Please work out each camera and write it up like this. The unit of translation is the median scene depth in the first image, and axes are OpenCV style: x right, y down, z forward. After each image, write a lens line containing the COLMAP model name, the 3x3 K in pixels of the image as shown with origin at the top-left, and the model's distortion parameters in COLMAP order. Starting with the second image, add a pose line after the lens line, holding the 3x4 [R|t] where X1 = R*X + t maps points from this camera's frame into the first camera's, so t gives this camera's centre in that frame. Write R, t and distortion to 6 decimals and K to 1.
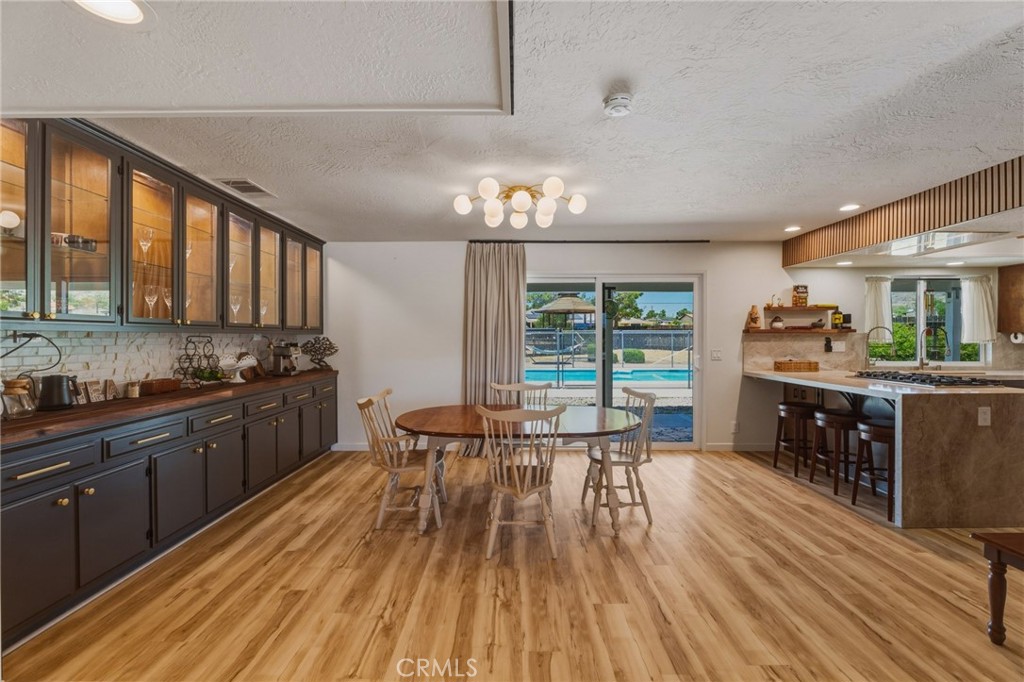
lens RADIAL K [[443.9, 0, 512.5], [0, 443.9, 339.3], [0, 0, 1]] dist [-0.002823, -0.000660]
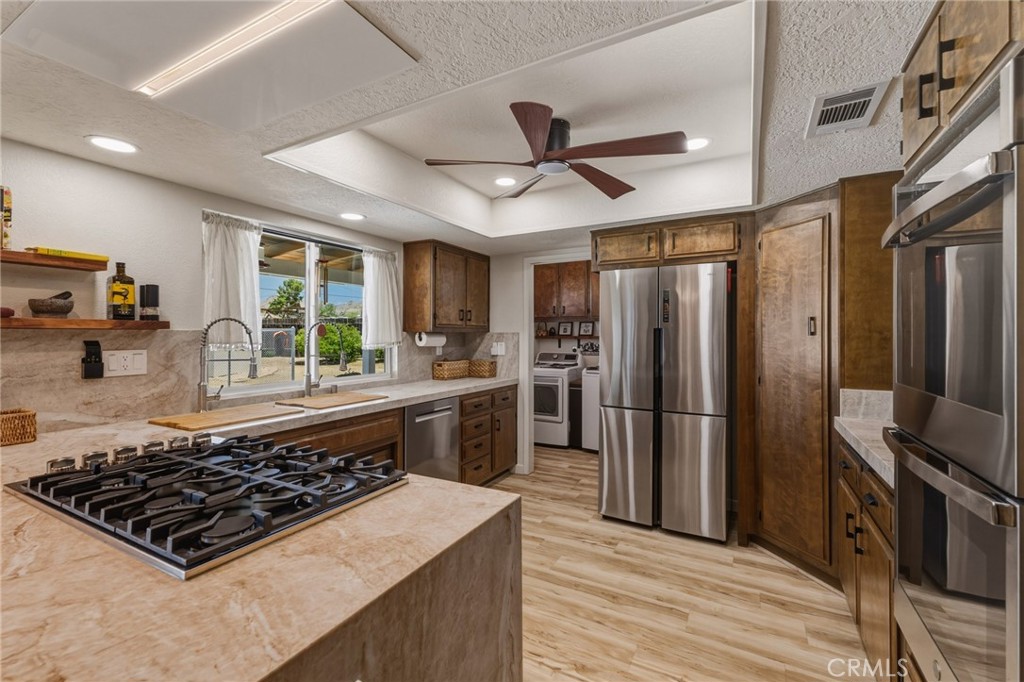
lens RADIAL K [[432.2, 0, 513.7], [0, 432.2, 334.8], [0, 0, 1]] dist [0.001279, 0.000081]
pose [[0.478029, 0.002873, 0.878339, 0.571265], [0.004709, 0.999972, -0.005834, -0.005493], [-0.878331, 0.006925, 0.478002, 0.509992]]
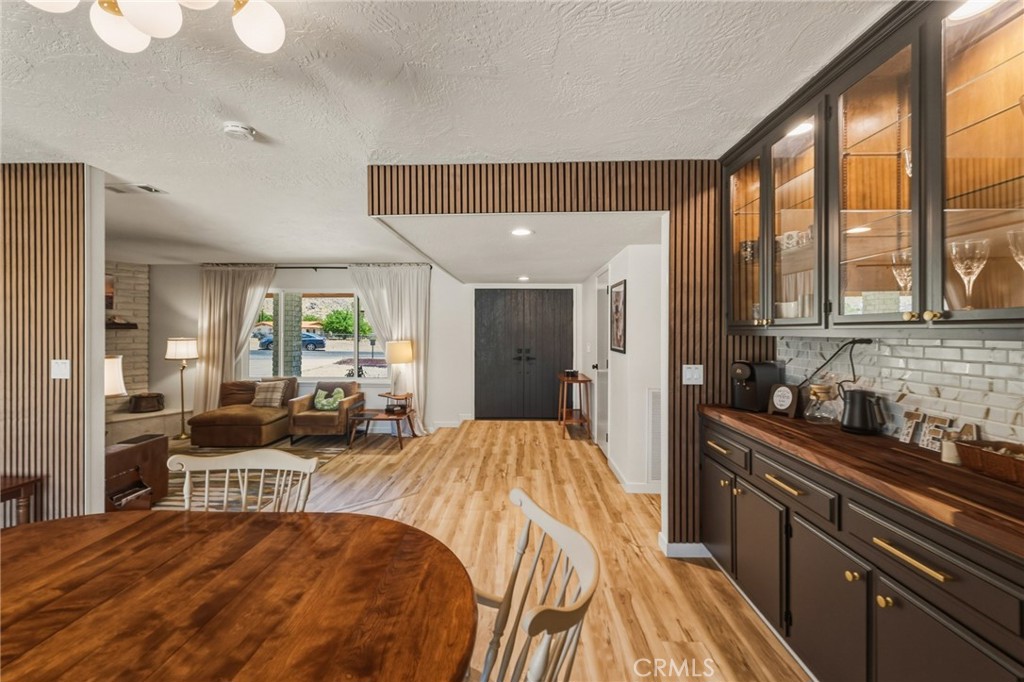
lens RADIAL K [[440.6, 0, 512.2], [0, 440.6, 331.7], [0, 0, 1]] dist [0.002941, 0.000387]
pose [[-0.999763, -0.001221, 0.021730, -0.192799], [-0.001083, 0.999979, 0.006358, -0.015451], [-0.021737, 0.006333, -0.999744, 0.866069]]
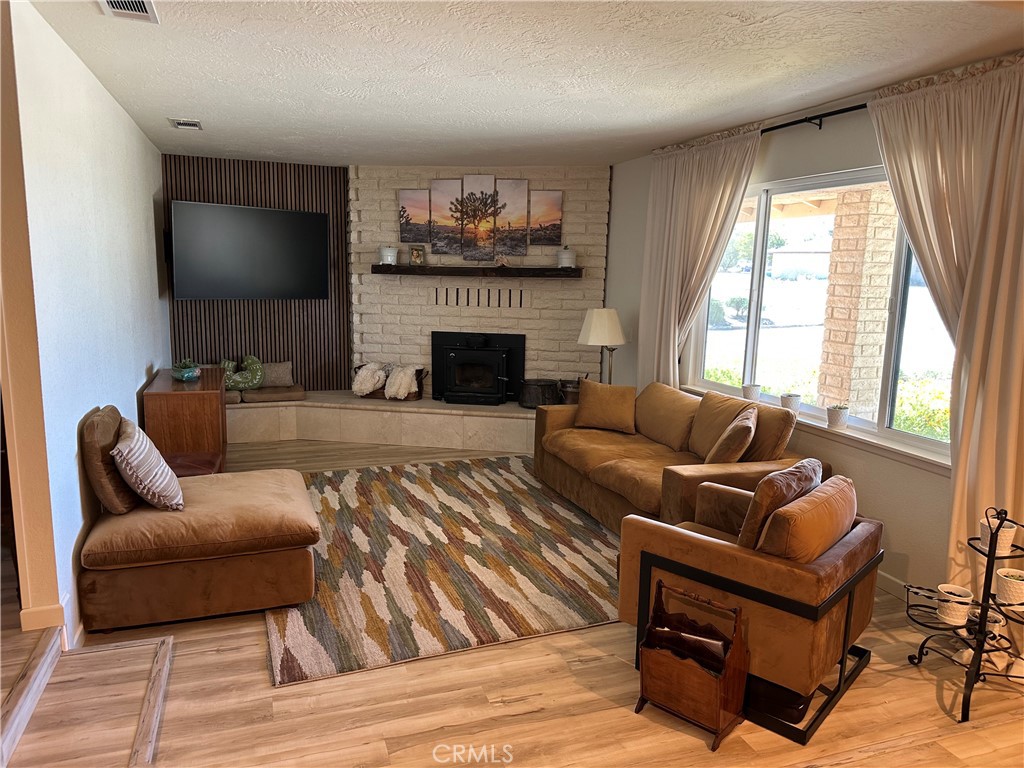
lens RADIAL K [[714.8, 0, 510.2], [0, 714.8, 383.9], [0, 0, 1]] dist [0.000077, -0.000006]
pose [[0.355575, 0.158713, -0.921074, 1.465473], [-0.032029, 0.986967, 0.157702, -0.031248], [0.934099, -0.026574, 0.356024, -0.341384]]
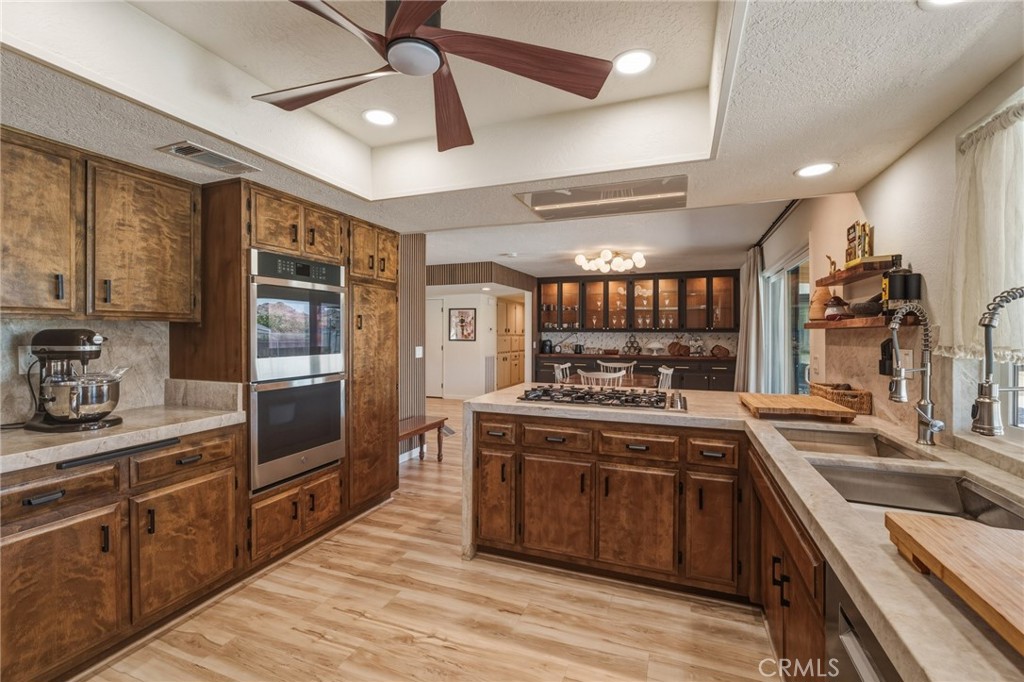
lens RADIAL K [[444.4, 0, 514.1], [0, 444.4, 331.5], [0, 0, 1]] dist [-0.000281, 0.000000]
pose [[-0.353786, -0.003383, -0.935320, 1.234641], [-0.006063, 0.999981, -0.001324, -0.008045], [0.935307, 0.005202, -0.353800, 0.853037]]
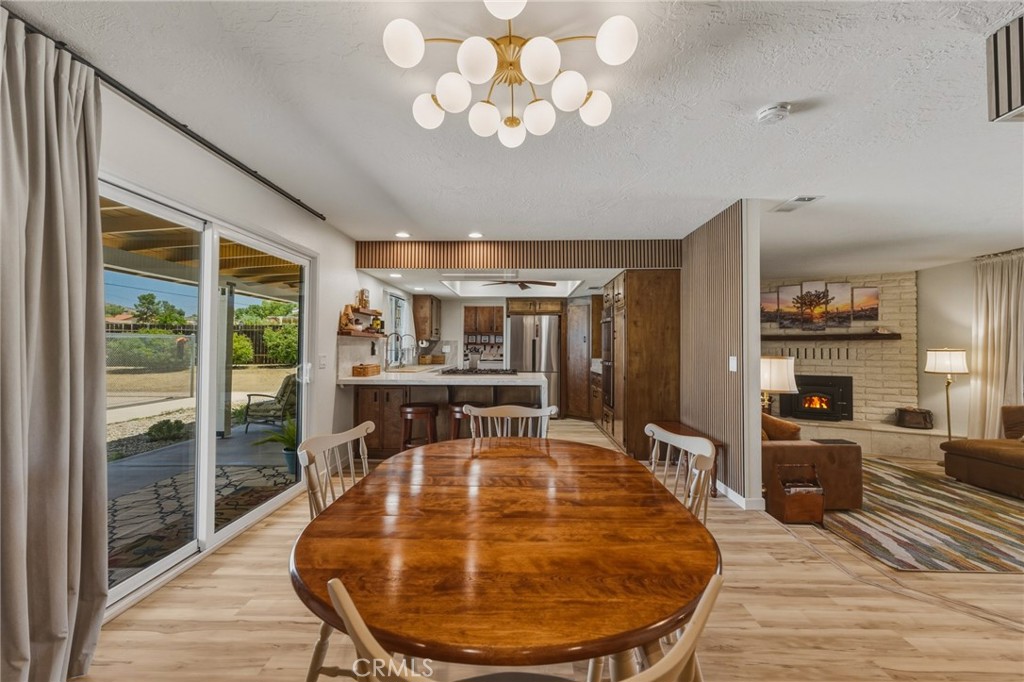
lens RADIAL K [[433.6, 0, 510.1], [0, 433.6, 337.1], [0, 0, 1]] dist [0.002781, 0.000418]
pose [[0.026473, 0.022977, 0.999385, -0.327775], [-0.000413, 0.999736, -0.022974, 0.009343], [-0.999649, 0.000195, 0.026475, 0.661661]]
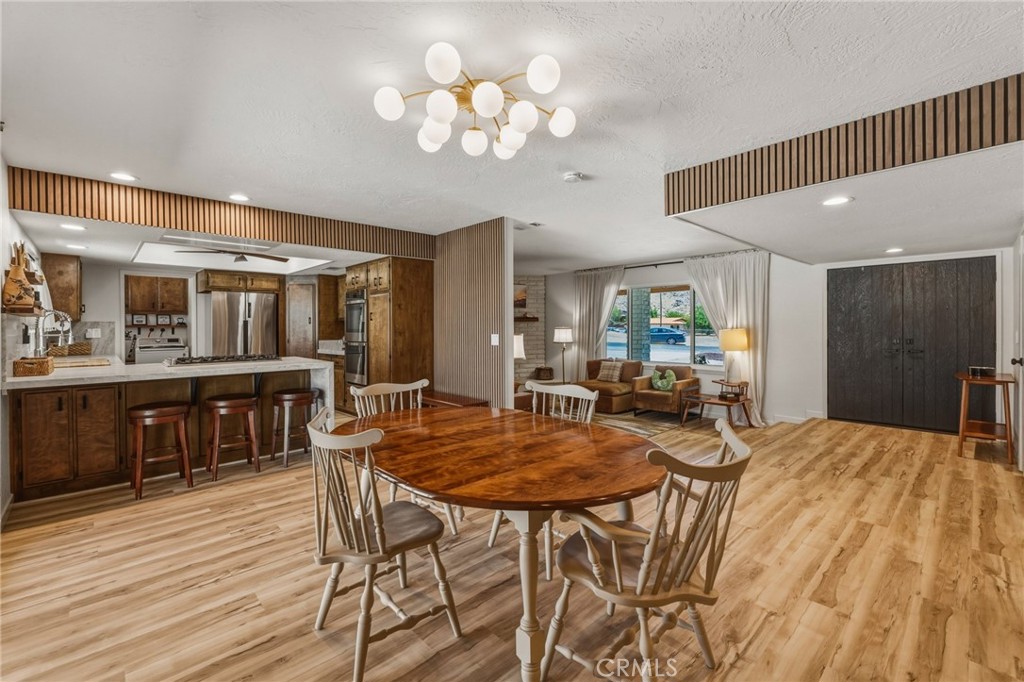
lens RADIAL K [[438.2, 0, 509.9], [0, 438.2, 330.8], [0, 0, 1]] dist [0.004631, 0.000000]
pose [[-0.687358, -0.001023, 0.726318, -0.322062], [0.008634, 0.999917, 0.009580, 0.008514], [-0.726267, 0.012856, -0.687292, 0.948422]]
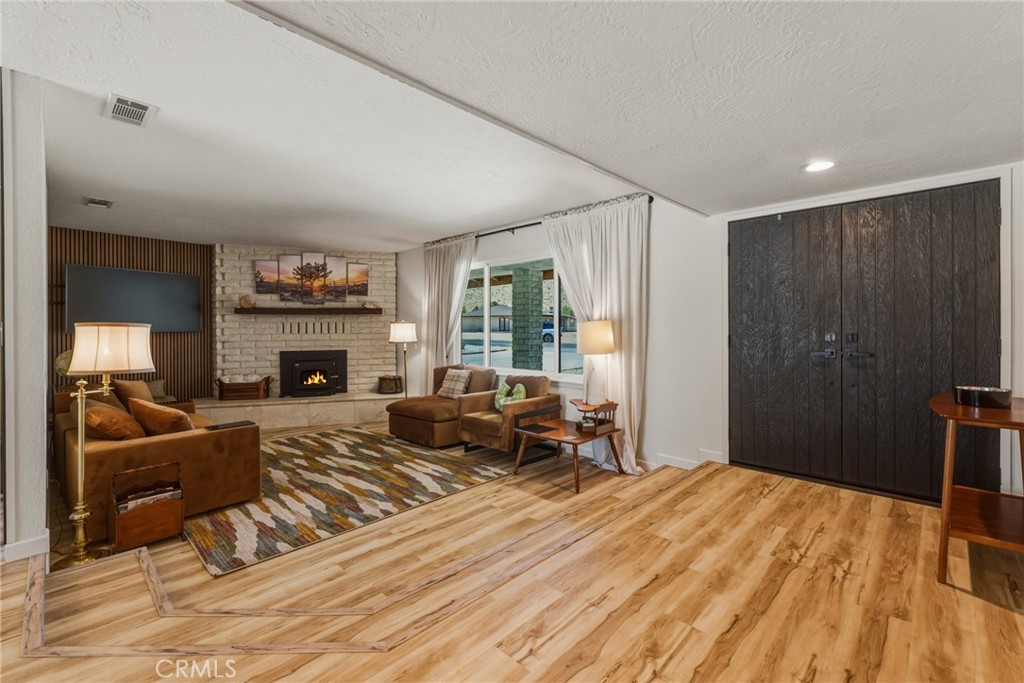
lens RADIAL K [[440.6, 0, 512.2], [0, 440.6, 332.2], [0, 0, 1]] dist [0.002941, 0.000387]
pose [[-0.721347, -0.000411, 0.692574, -0.298258], [0.008347, 0.999922, 0.009287, 0.035661], [-0.692524, 0.012480, -0.721287, 0.279575]]
